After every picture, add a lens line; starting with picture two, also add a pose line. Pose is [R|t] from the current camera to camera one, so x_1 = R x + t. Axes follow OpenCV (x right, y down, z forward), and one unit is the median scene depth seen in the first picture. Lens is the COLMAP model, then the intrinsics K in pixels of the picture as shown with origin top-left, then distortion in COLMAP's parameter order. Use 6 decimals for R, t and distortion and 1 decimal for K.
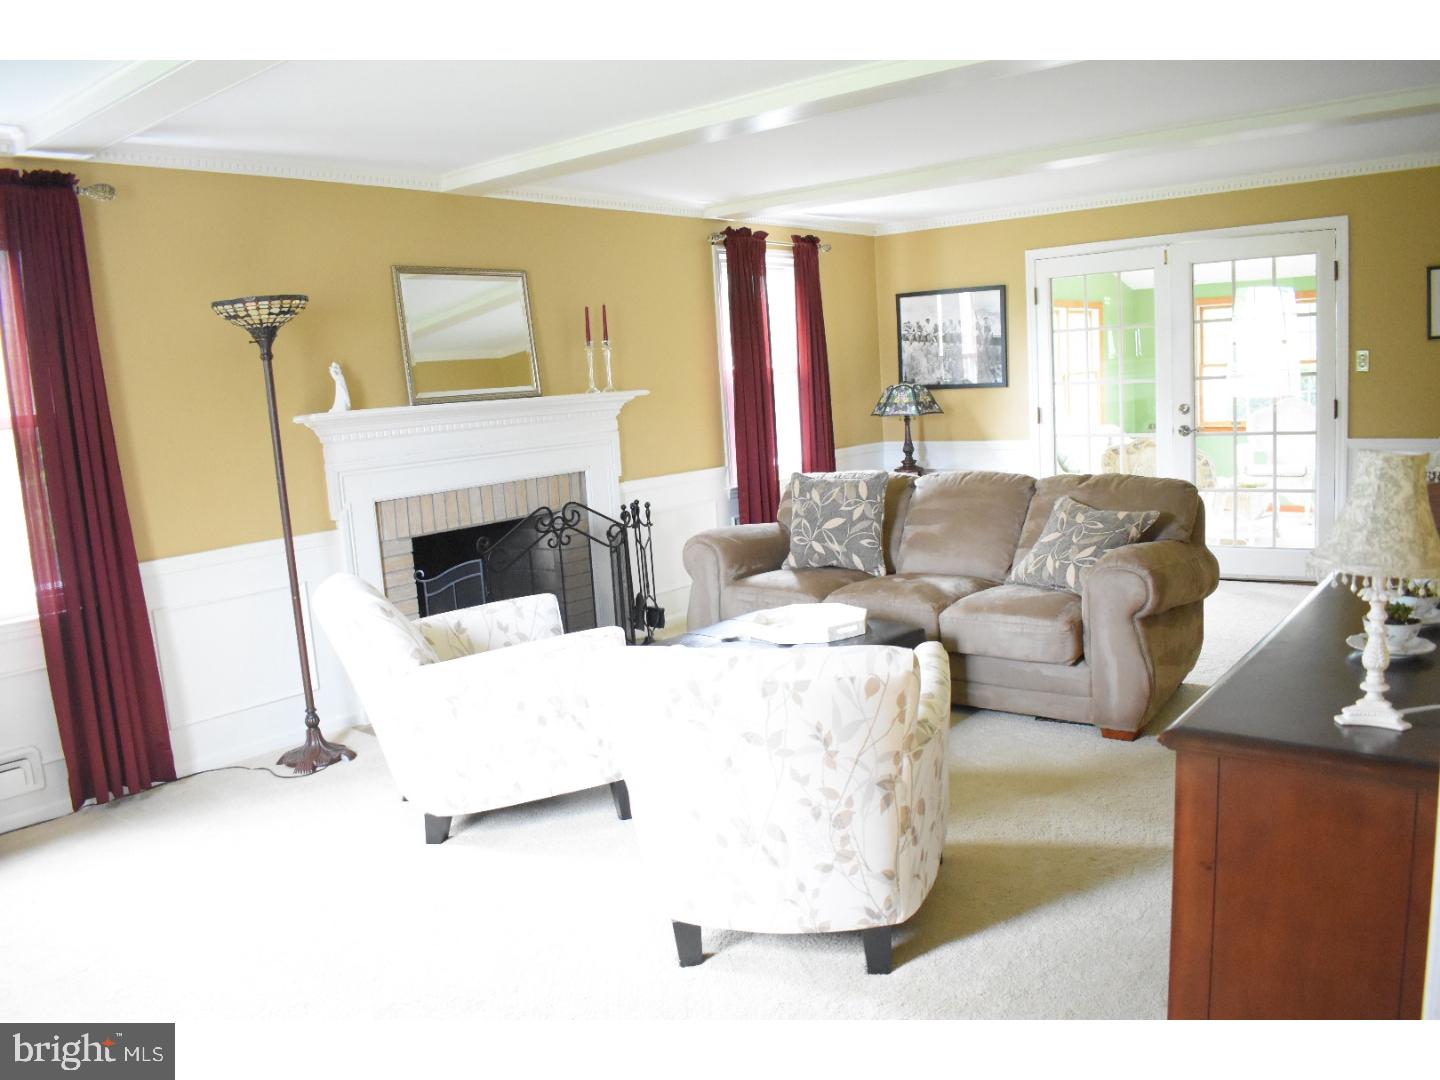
lens RADIAL K [[1120.3, 0, 723.0], [0, 1120.3, 539.3], [0, 0, 1]] dist [-0.099068, 0.015793]
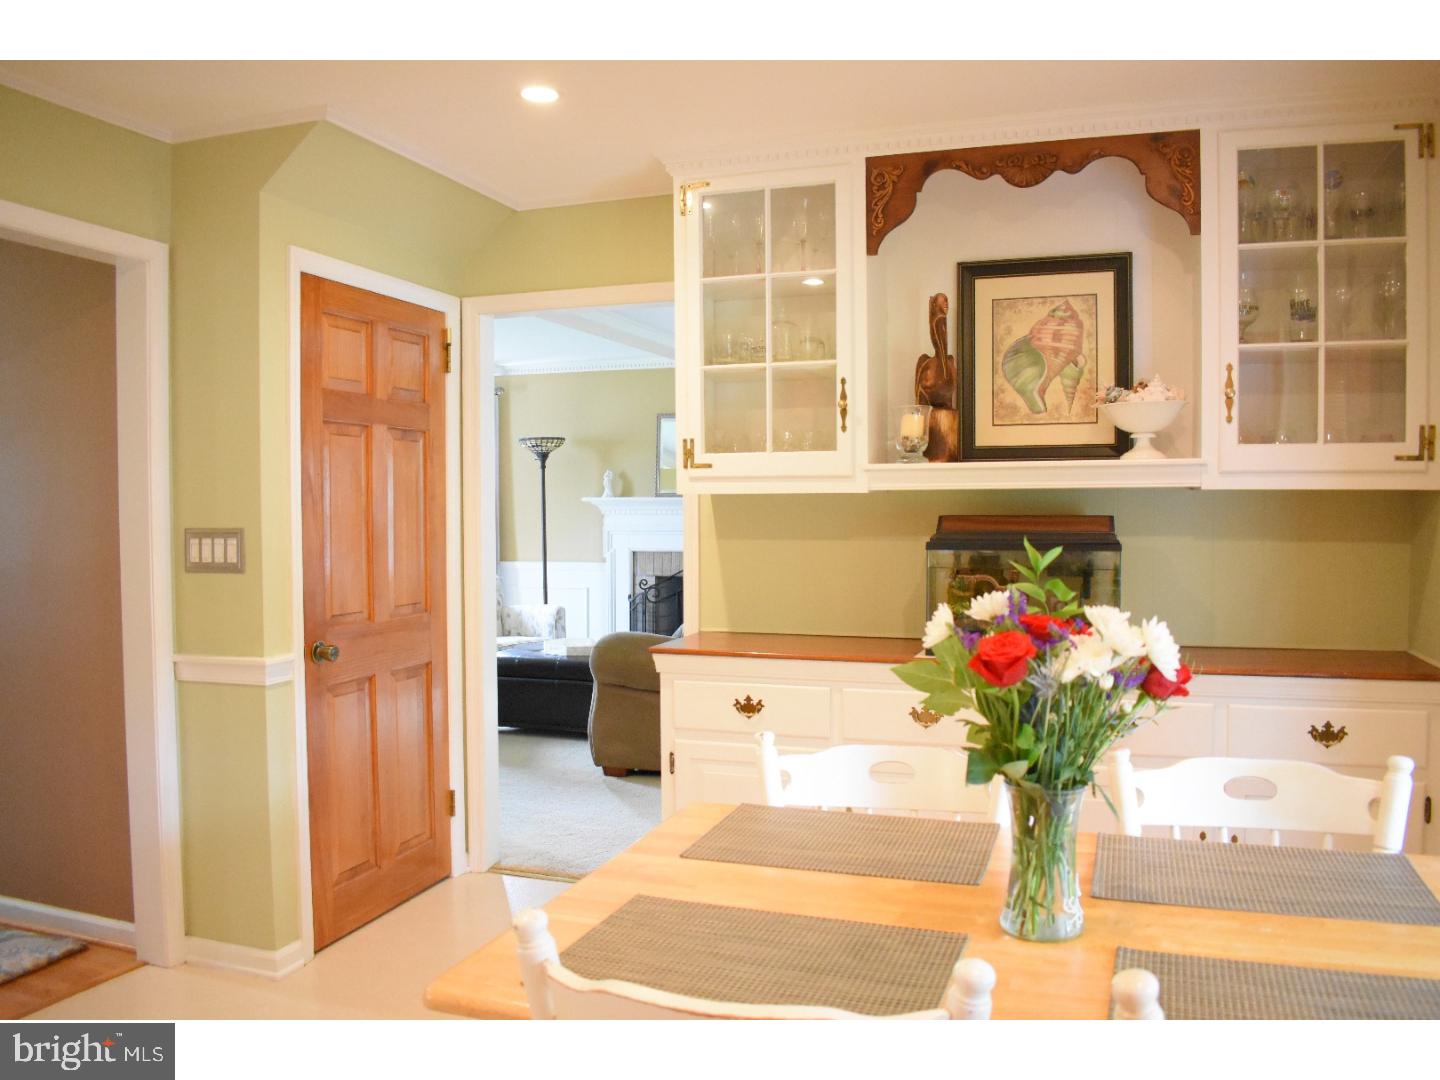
lens RADIAL K [[1120.3, 0, 720.9], [0, 1120.3, 540.5], [0, 0, 1]] dist [-0.099068, 0.015793]
pose [[0.341357, 0.088877, -0.935722, 1.268271], [-0.152492, 0.987567, 0.038171, -0.128128], [0.927481, 0.129661, 0.350666, 0.483037]]
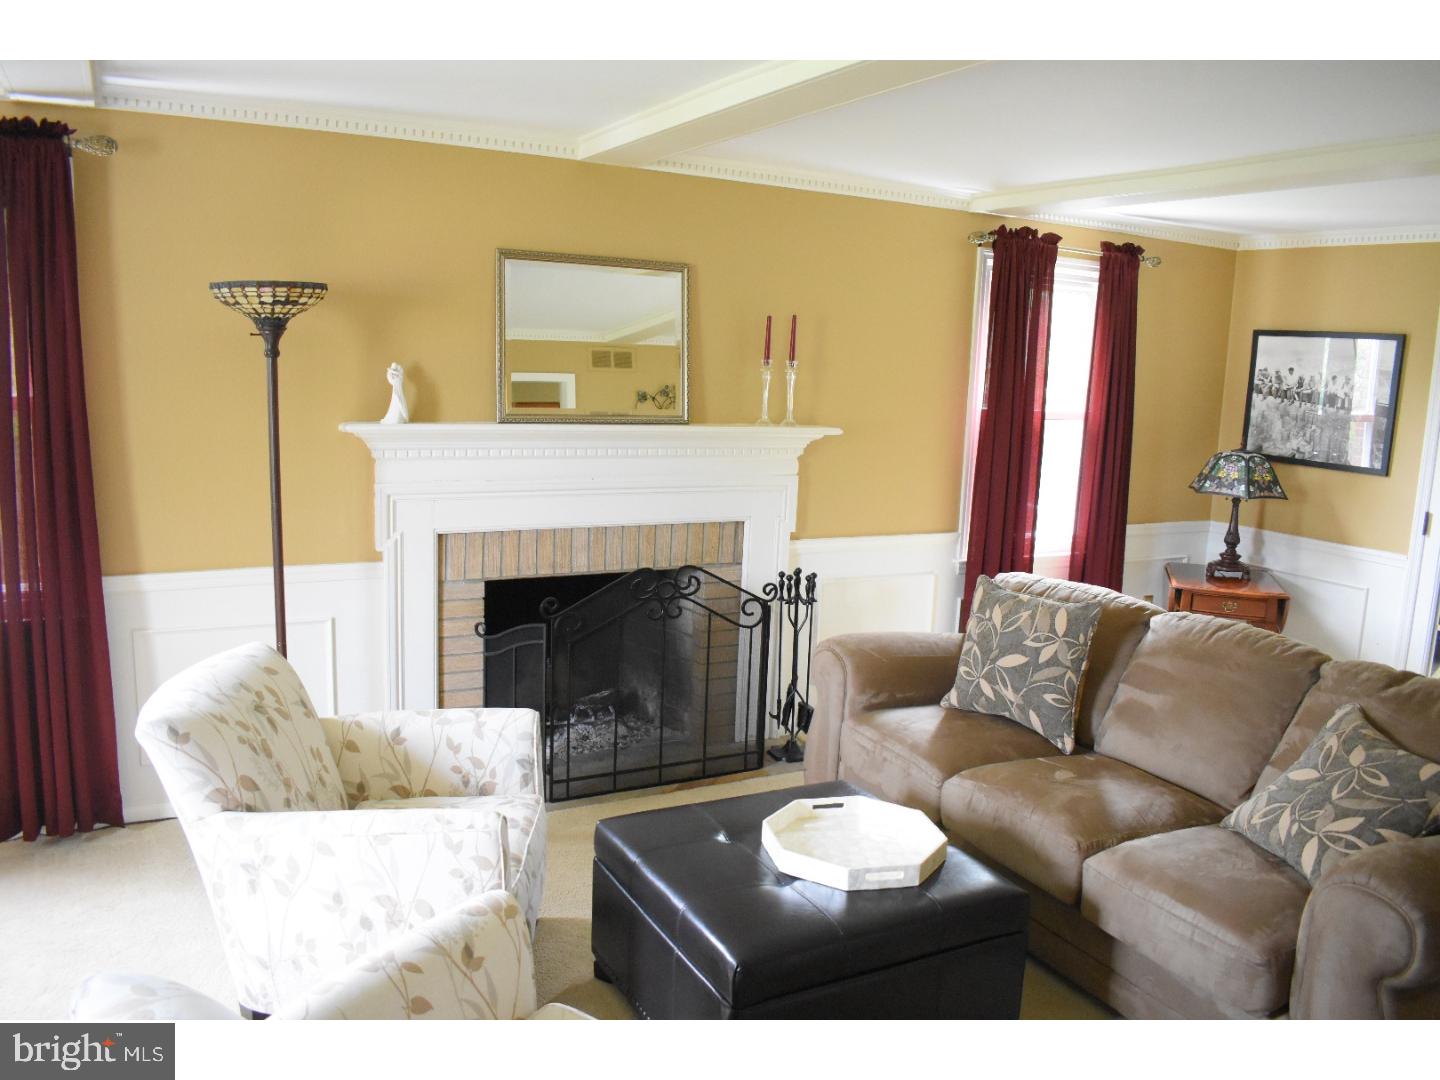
lens RADIAL K [[1120.3, 0, 721.0], [0, 1120.3, 543.2], [0, 0, 1]] dist [-0.099068, 0.015793]
pose [[0.920765, 0.159078, -0.356211, 0.165891], [-0.150599, 0.987247, 0.051606, -0.094711], [0.359878, 0.006128, 0.932979, 0.282245]]
